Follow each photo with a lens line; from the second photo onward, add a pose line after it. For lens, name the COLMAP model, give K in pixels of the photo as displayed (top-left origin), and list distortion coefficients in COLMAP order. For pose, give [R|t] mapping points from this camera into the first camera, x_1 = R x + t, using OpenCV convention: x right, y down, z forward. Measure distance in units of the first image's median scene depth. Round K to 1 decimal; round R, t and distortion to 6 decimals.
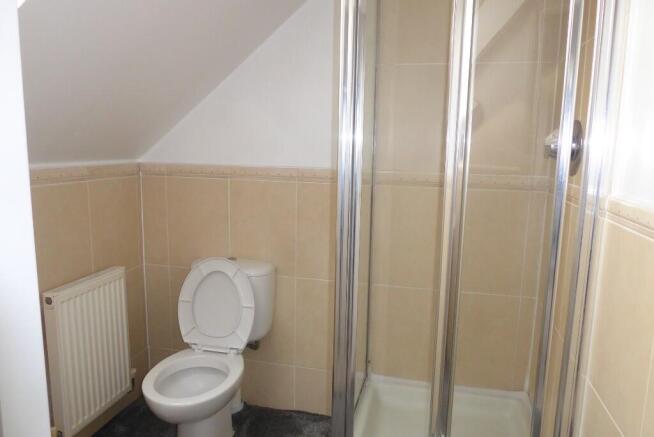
lens RADIAL K [[465.7, 0, 327.0], [0, 465.7, 218.5], [0, 0, 1]] dist [-0.030032, 0.005068]
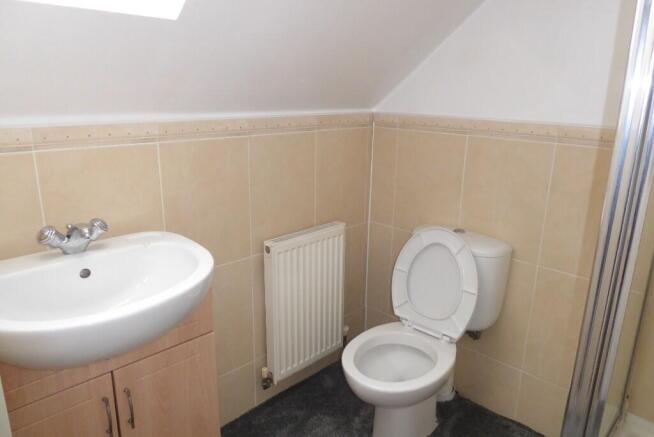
lens RADIAL K [[465.7, 0, 327.0], [0, 465.7, 218.5], [0, 0, 1]] dist [-0.030032, 0.005068]
pose [[0.857022, 0.131212, -0.498294, 0.007324], [-0.079014, 0.989063, 0.124544, -0.022013], [0.509186, -0.067365, 0.858016, 0.159021]]
